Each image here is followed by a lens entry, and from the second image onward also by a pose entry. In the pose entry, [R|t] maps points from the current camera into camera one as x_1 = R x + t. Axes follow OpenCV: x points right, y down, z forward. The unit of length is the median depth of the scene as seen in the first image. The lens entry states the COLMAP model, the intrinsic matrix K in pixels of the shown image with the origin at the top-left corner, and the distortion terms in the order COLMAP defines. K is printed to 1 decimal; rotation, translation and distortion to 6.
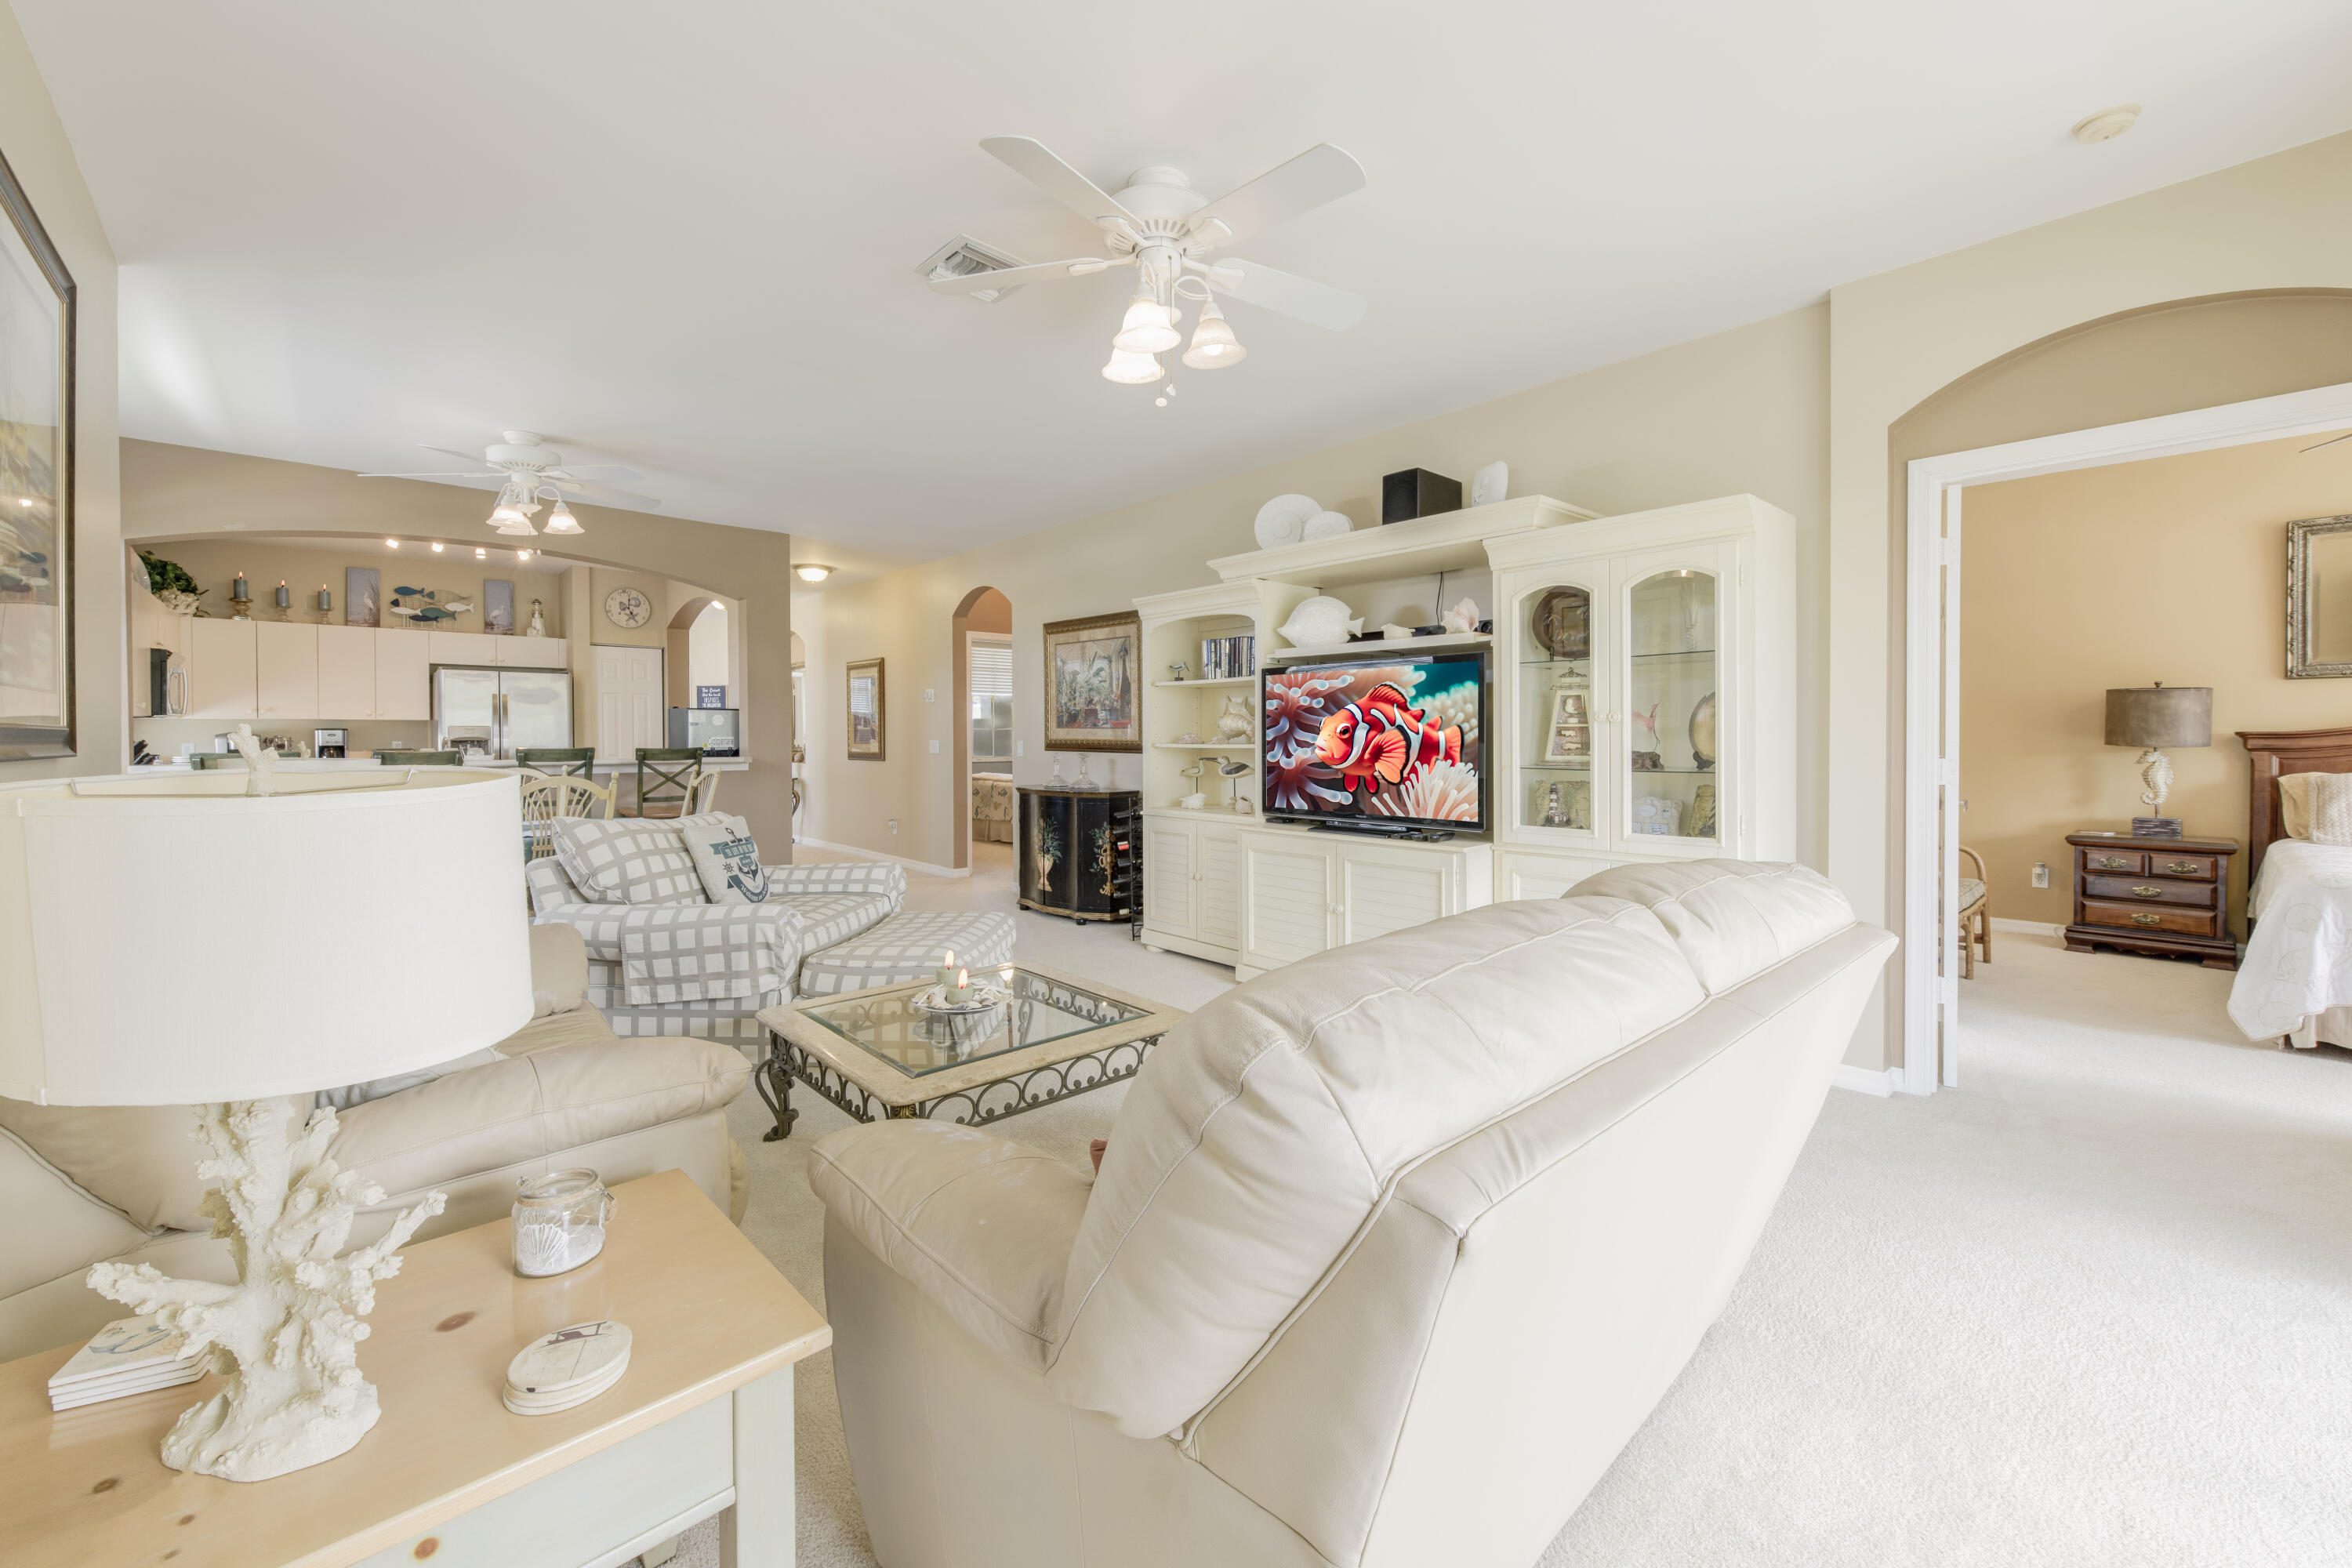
lens RADIAL K [[949.5, 0, 1148.3], [0, 949.5, 724.8], [0, 0, 1]] dist [0.024539, 0.000030]
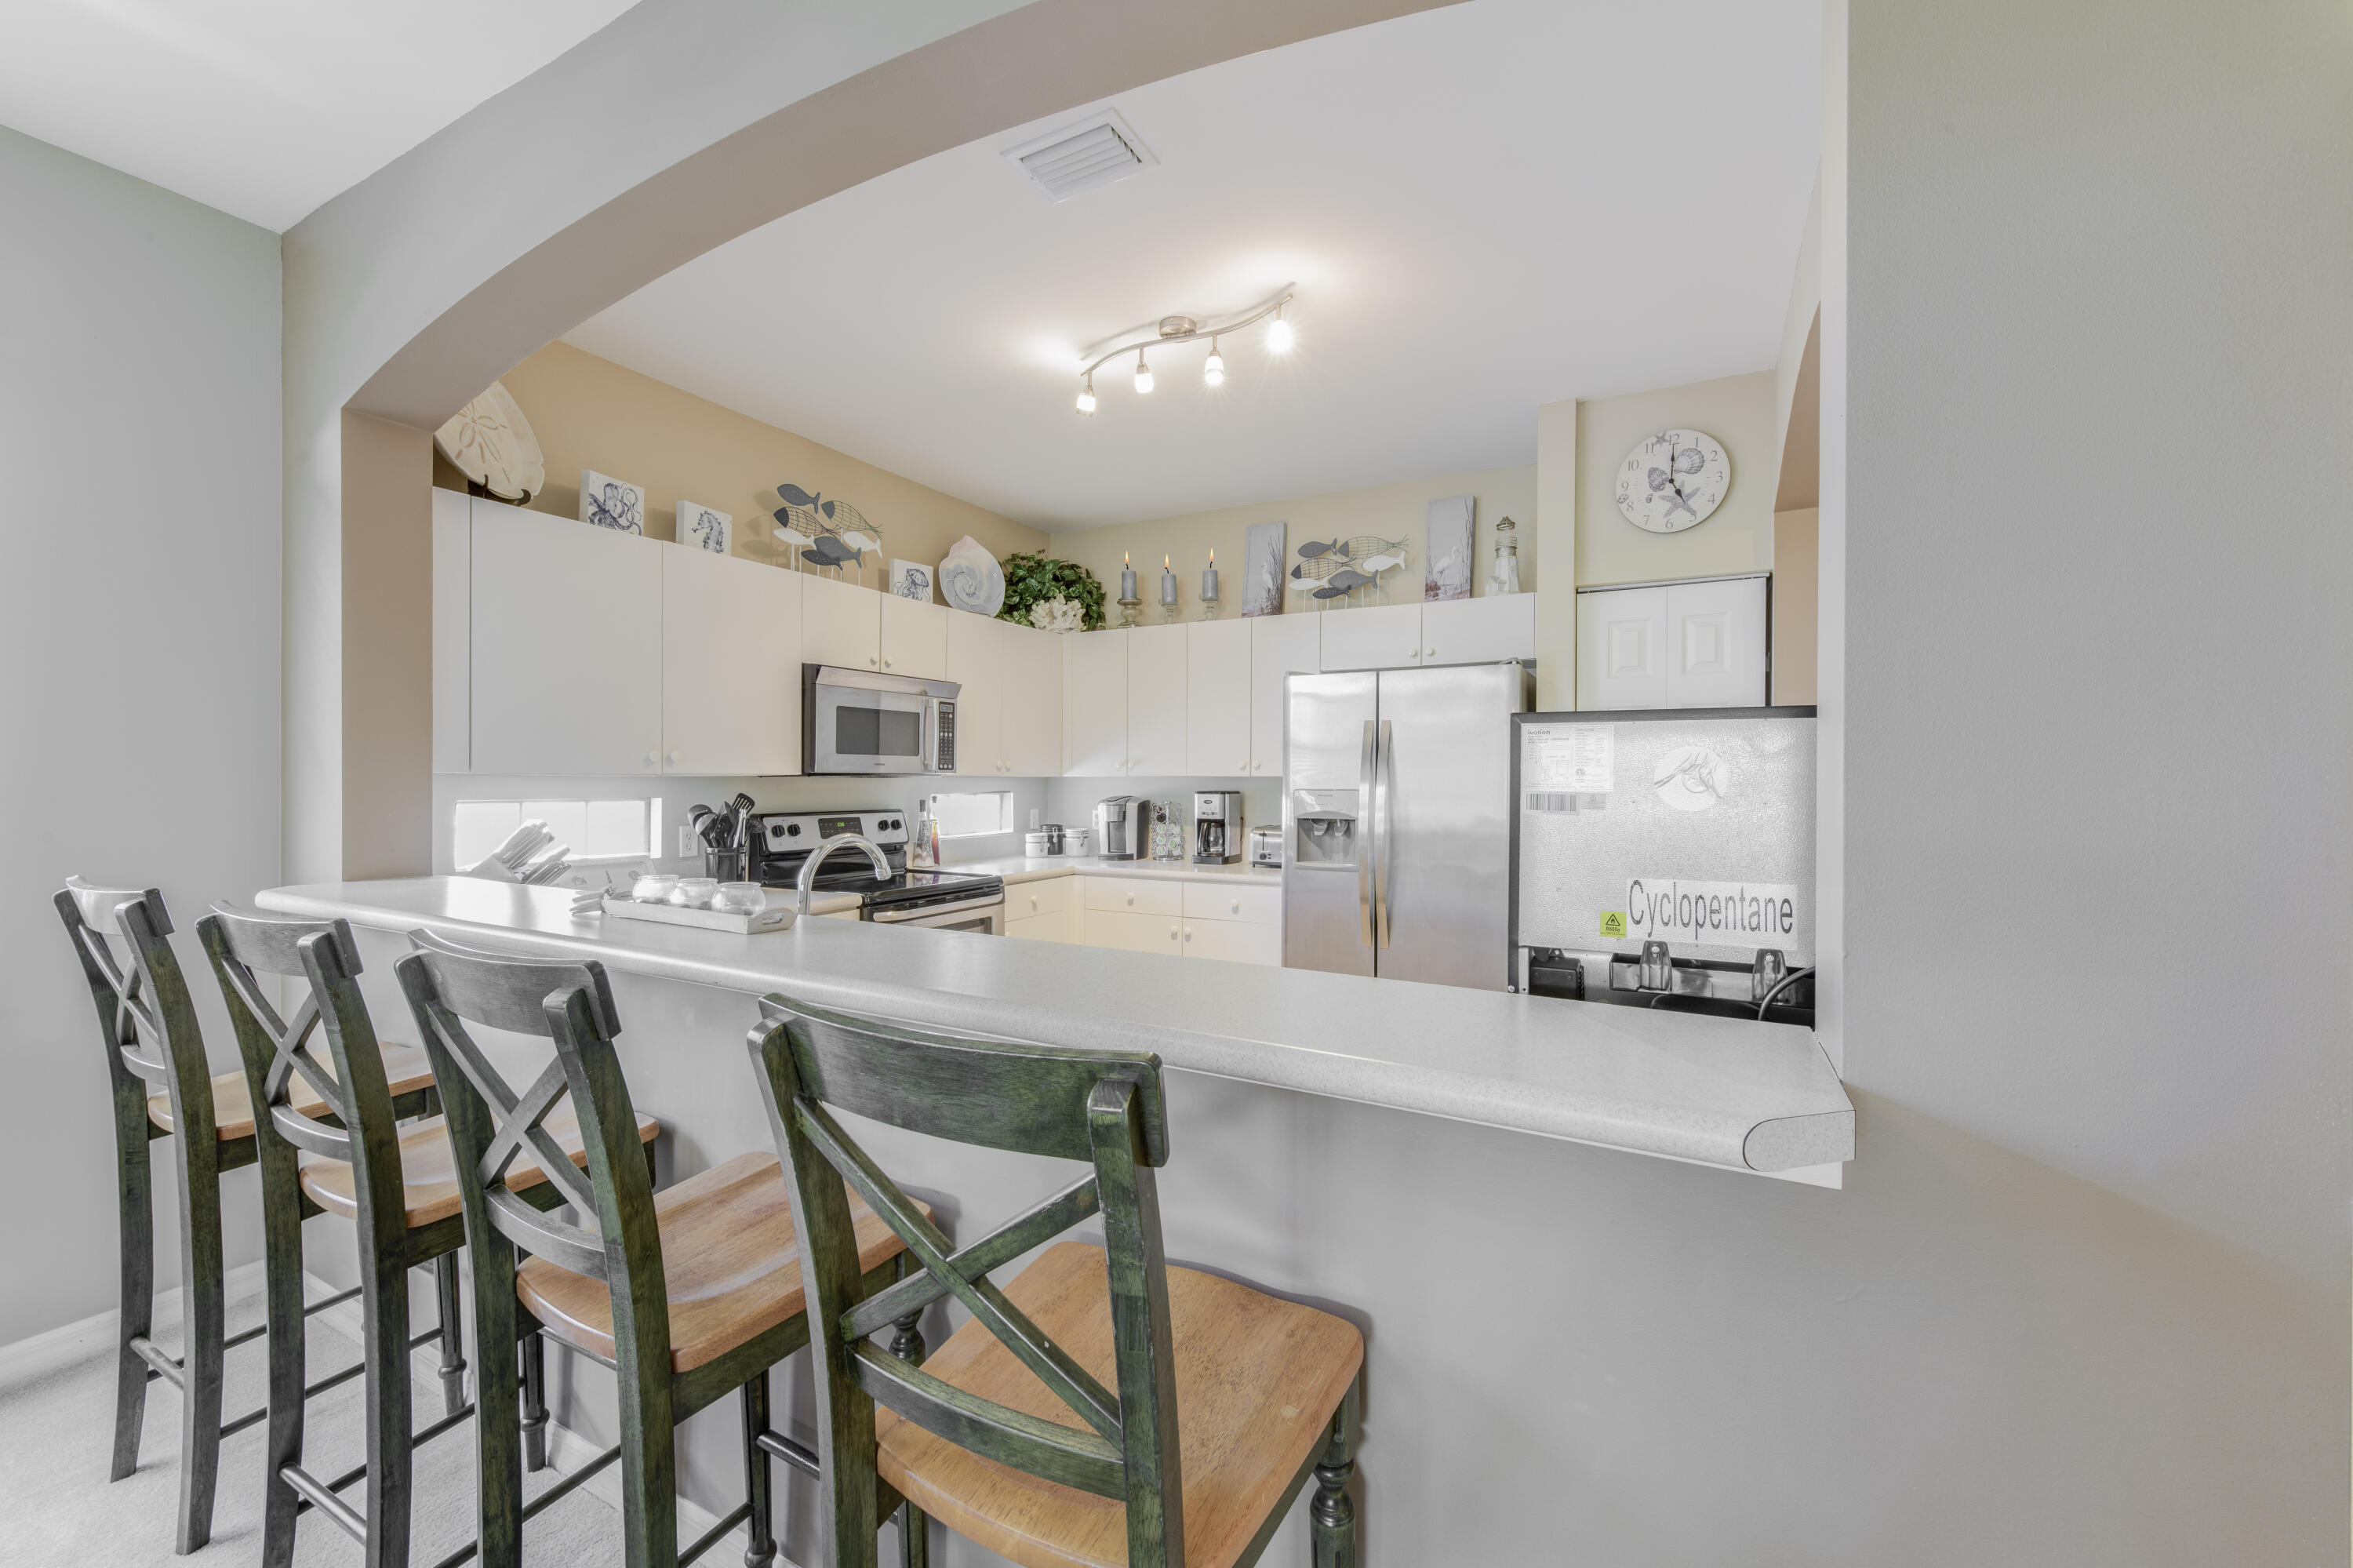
lens RADIAL K [[930.4, 0, 1188.3], [0, 930.4, 767.9], [0, 0, 1]] dist [0.003815, -0.000079]
pose [[0.349635, -0.009891, -0.936834, -0.298623], [0.002925, 0.999951, -0.009466, -0.005130], [0.936881, 0.000570, 0.349647, 0.780069]]
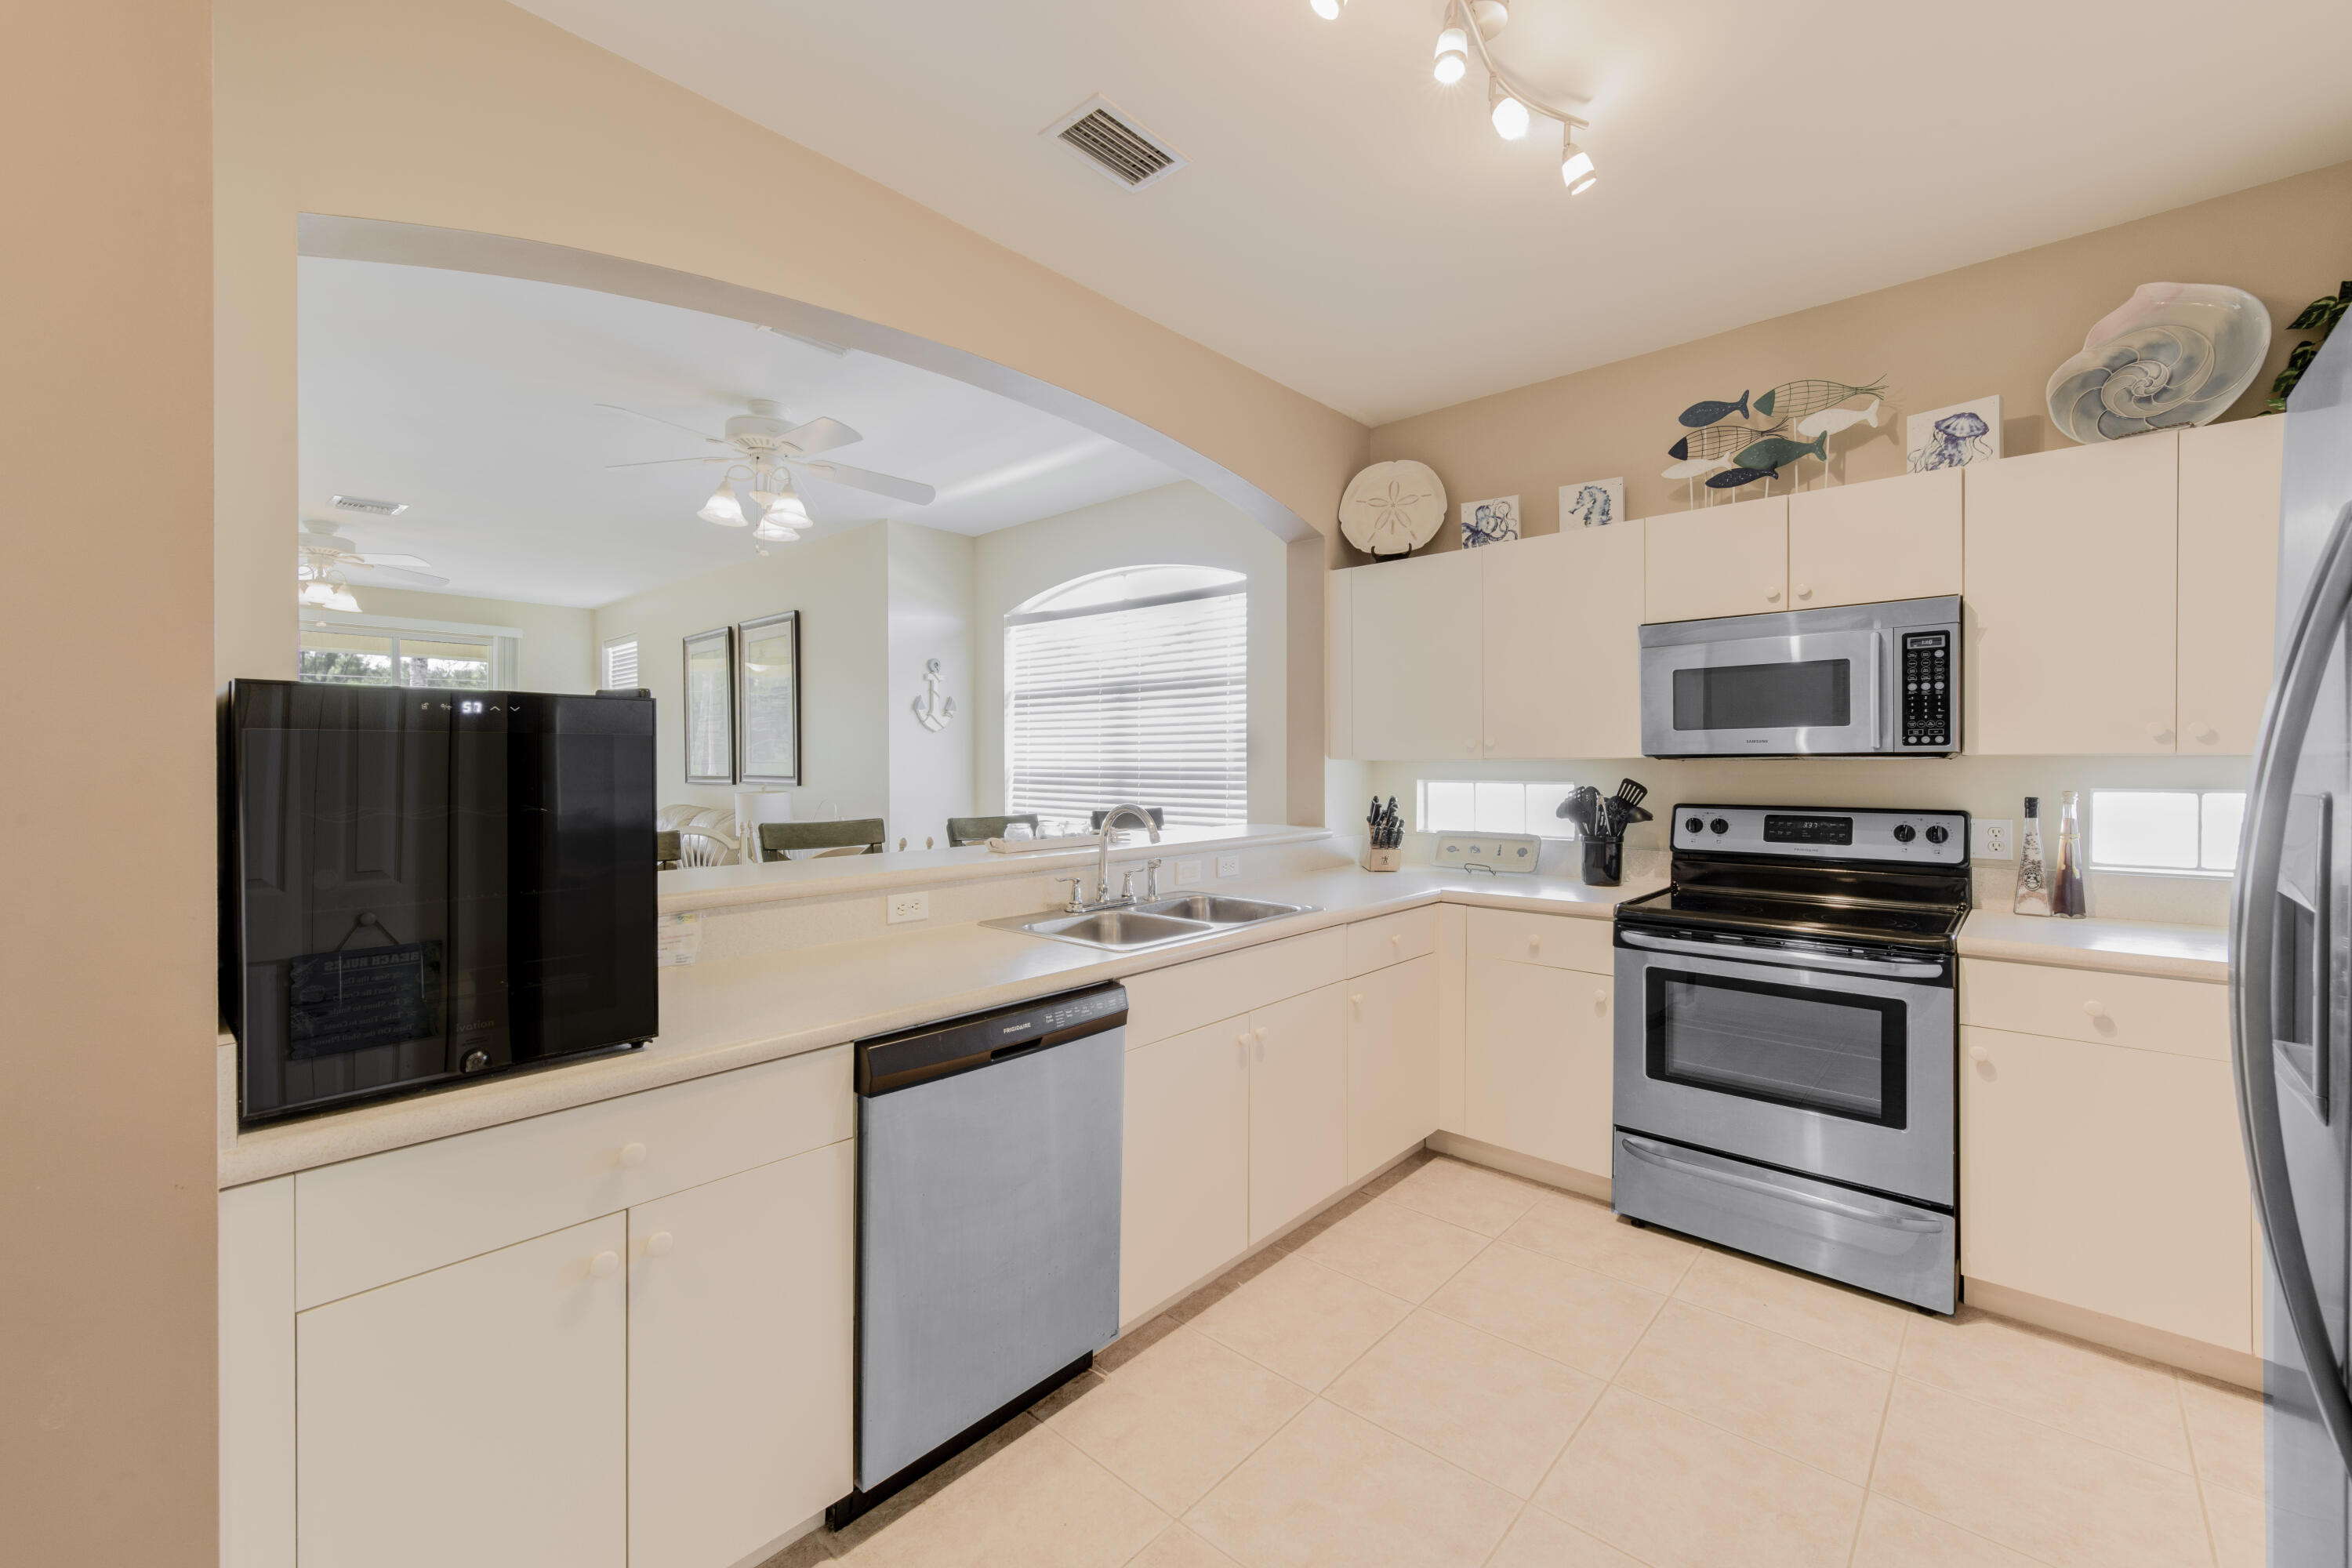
lens RADIAL K [[930.0, 0, 1187.8], [0, 930.0, 767.9], [0, 0, 1]] dist [0.003815, -0.000079]
pose [[-0.993128, -0.000129, -0.117033, -0.551991], [0.000468, 0.999987, -0.005070, -0.000536], [0.117032, -0.005090, -0.993115, 1.113179]]
